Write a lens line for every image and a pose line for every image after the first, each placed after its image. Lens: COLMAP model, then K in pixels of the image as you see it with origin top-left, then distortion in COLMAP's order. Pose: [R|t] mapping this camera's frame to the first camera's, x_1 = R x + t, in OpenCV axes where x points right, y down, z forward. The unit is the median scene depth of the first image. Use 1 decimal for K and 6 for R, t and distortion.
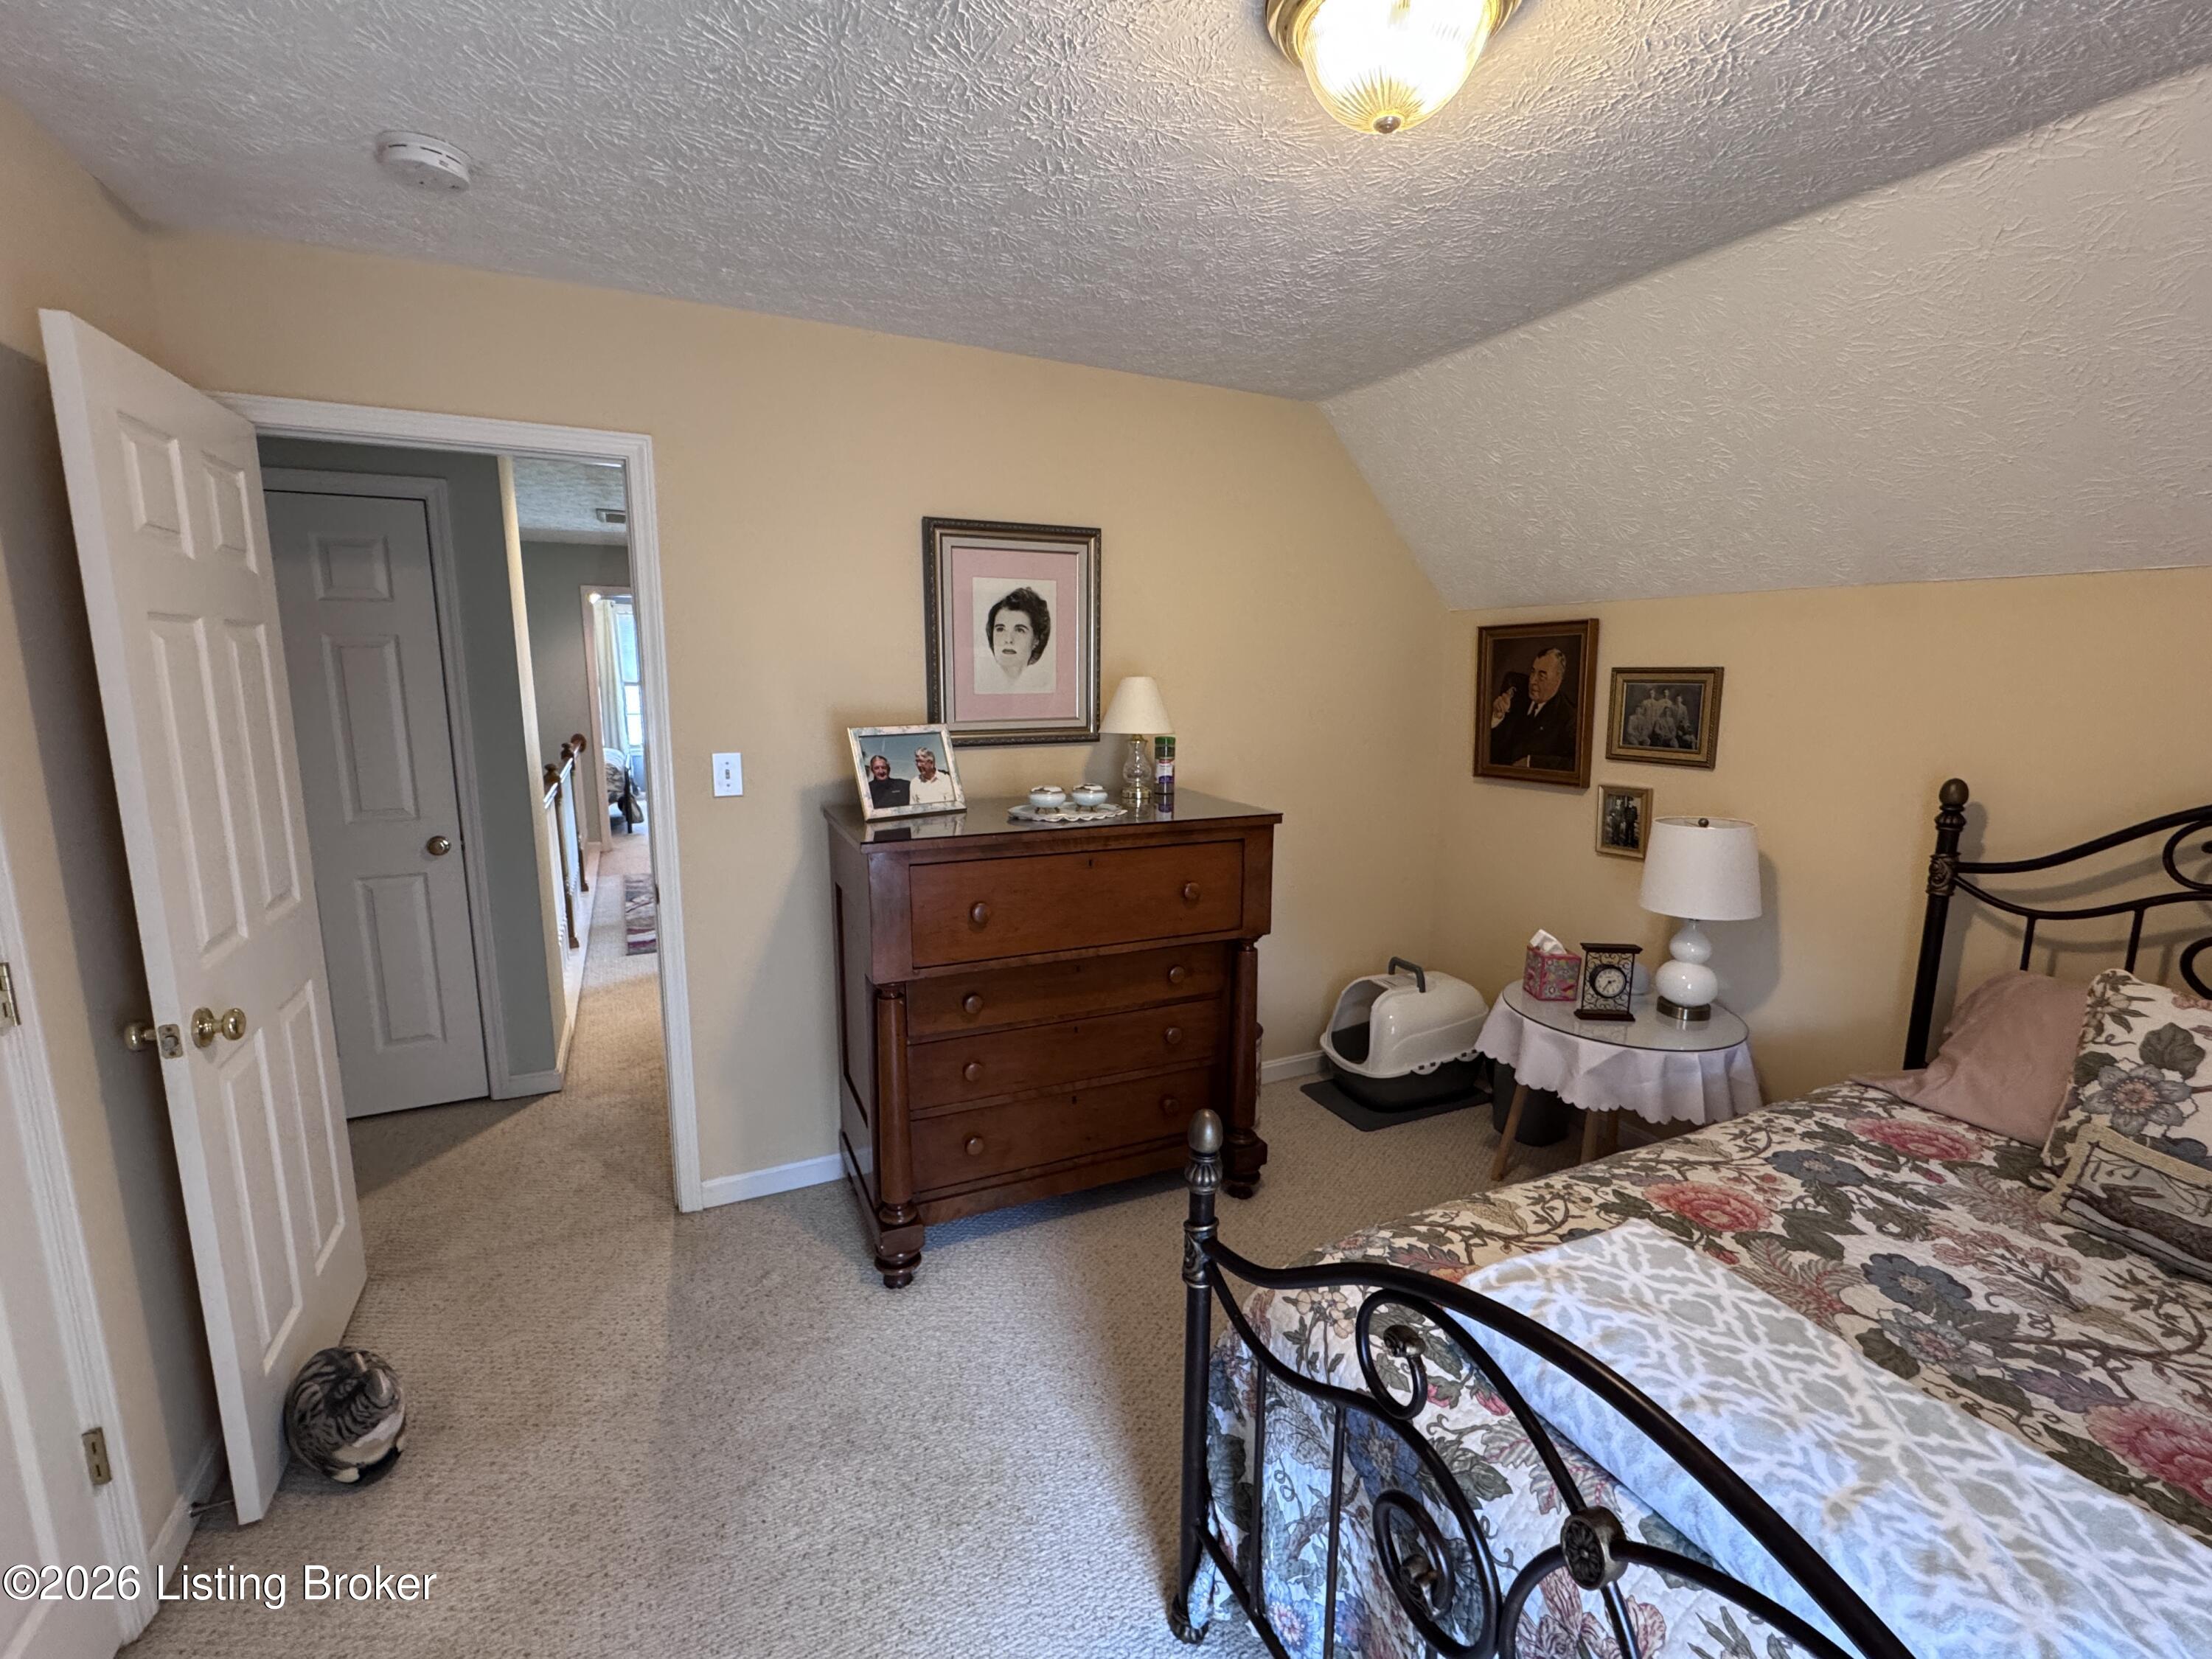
lens RADIAL K [[956.8, 0, 1099.7], [0, 956.8, 824.7], [0, 0, 1]] dist [-0.001245, -0.000062]
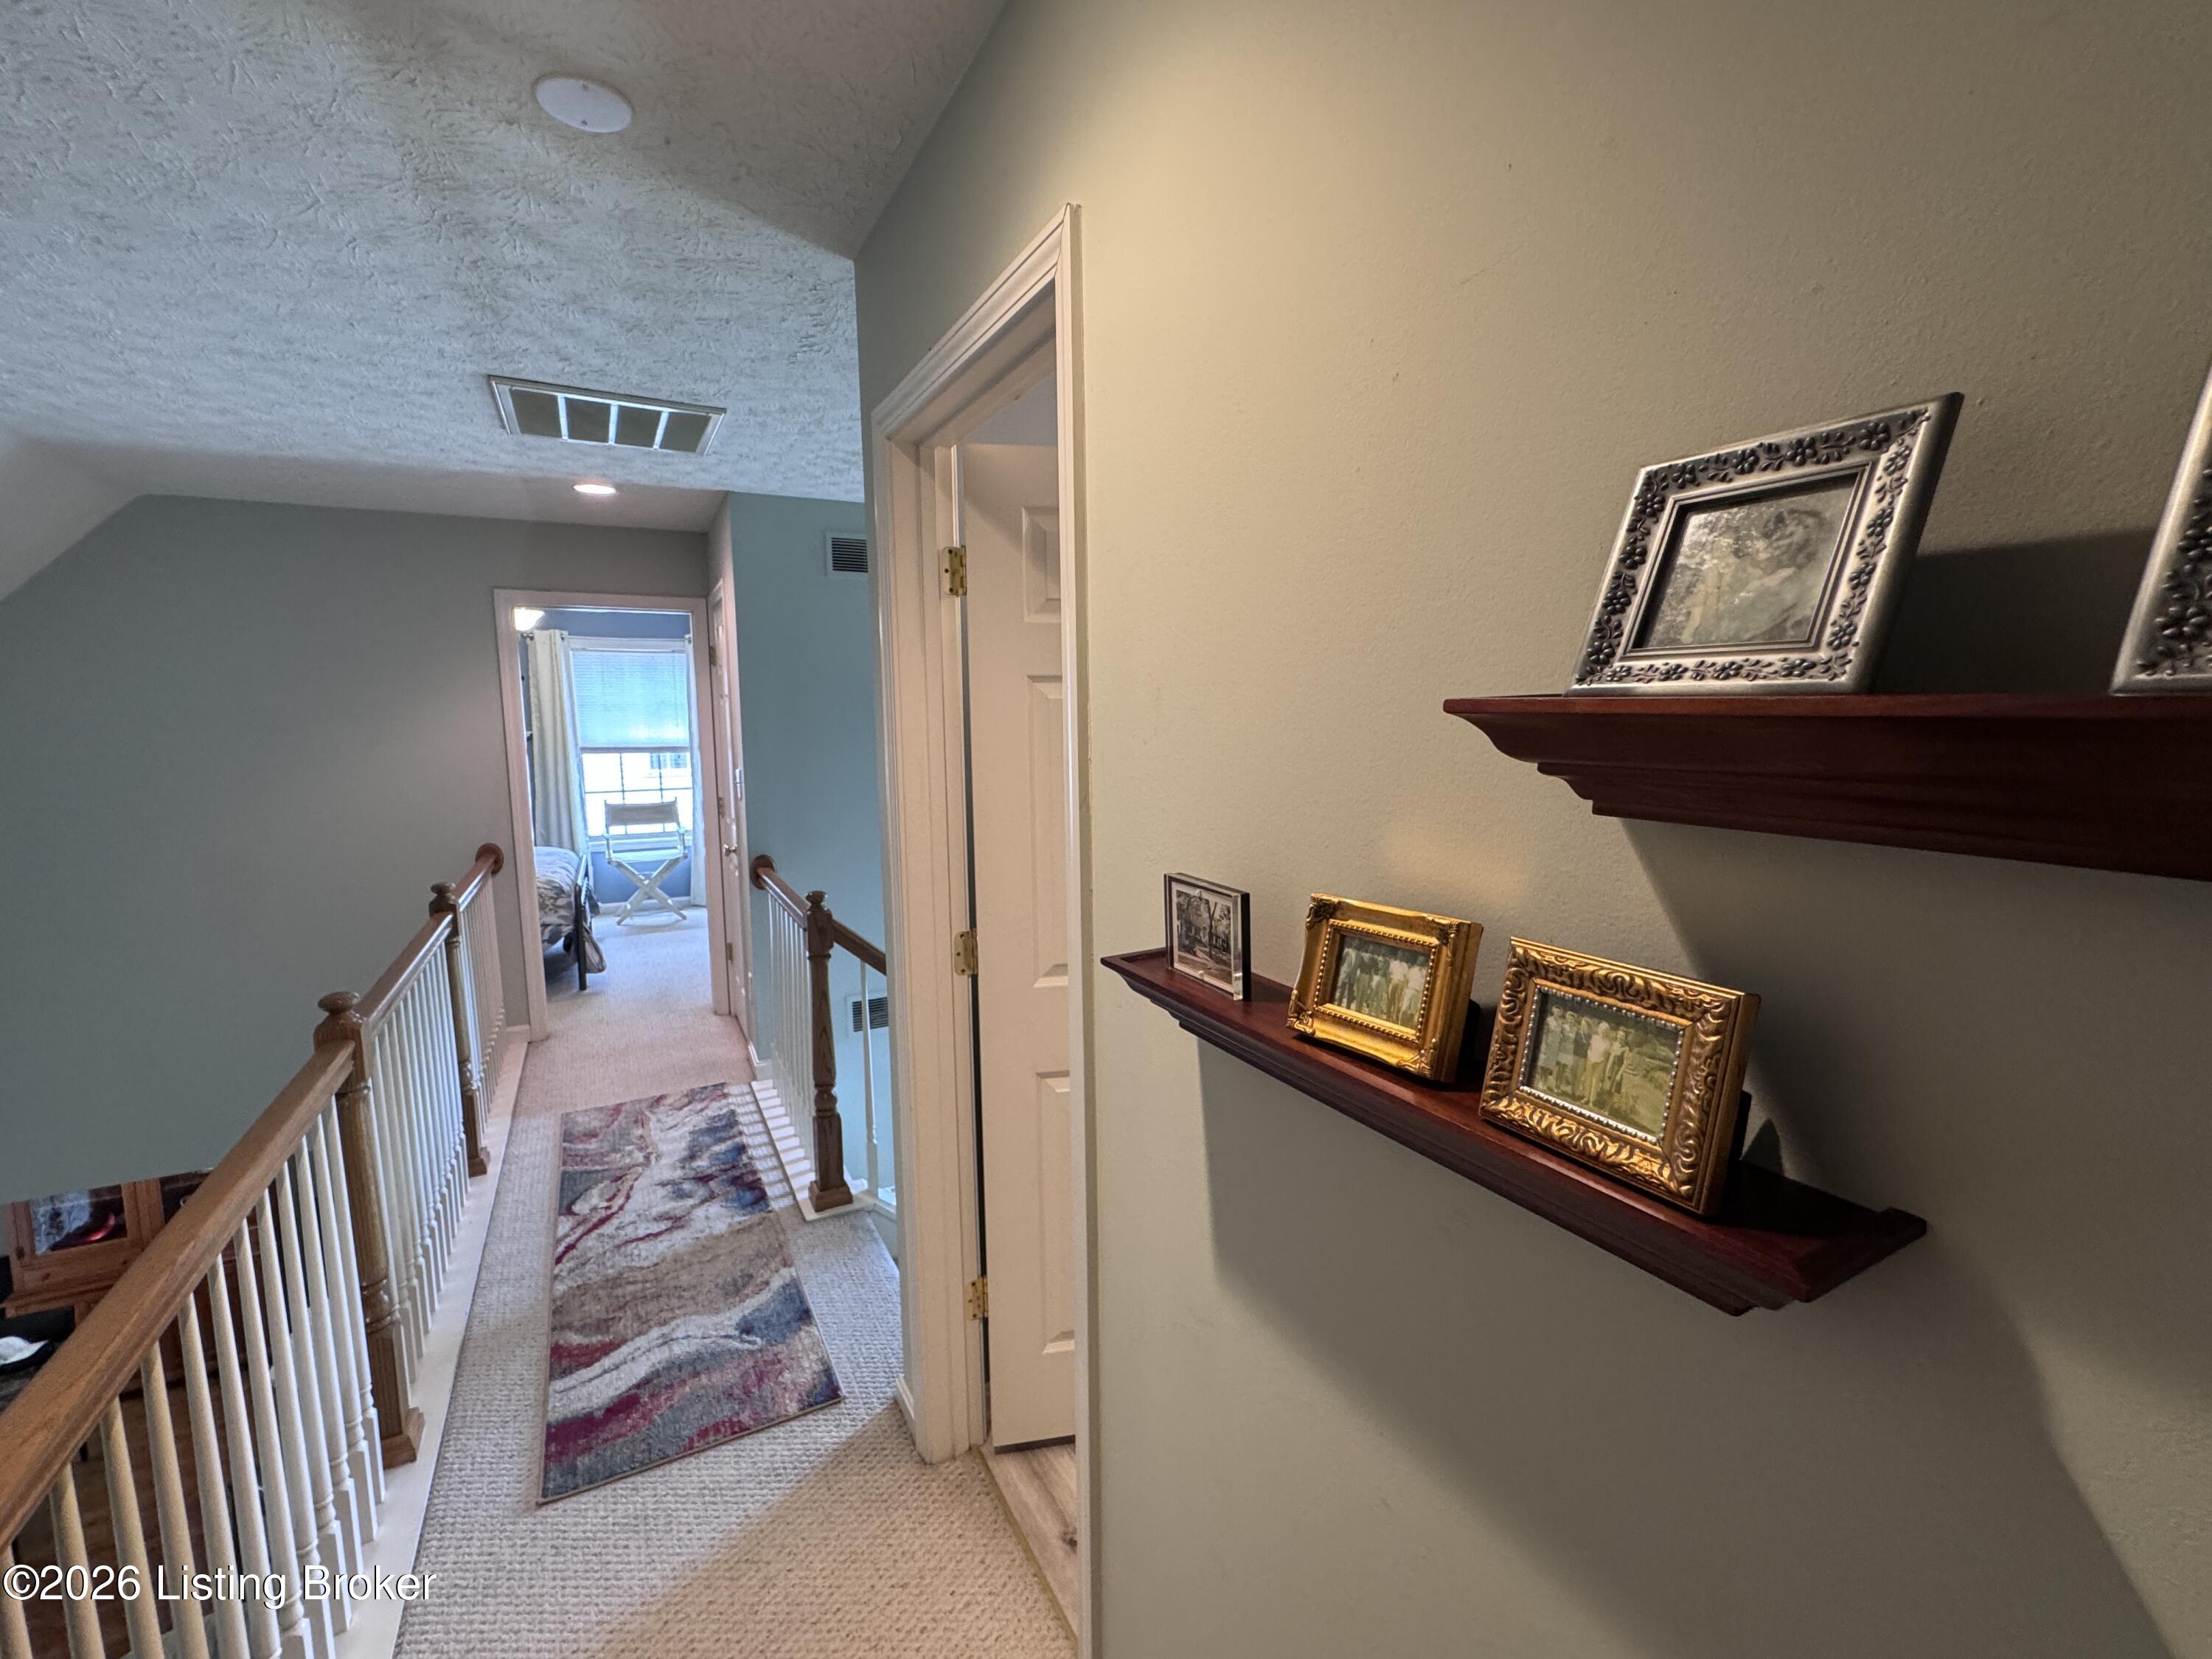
lens RADIAL K [[956.8, 0, 1109.0], [0, 956.8, 838.3], [0, 0, 1]] dist [-0.001245, -0.000062]
pose [[0.999218, -0.025374, 0.030336, -0.173614], [0.026323, 0.999164, -0.031293, -0.061886], [-0.029516, 0.032067, 0.999050, 0.382485]]
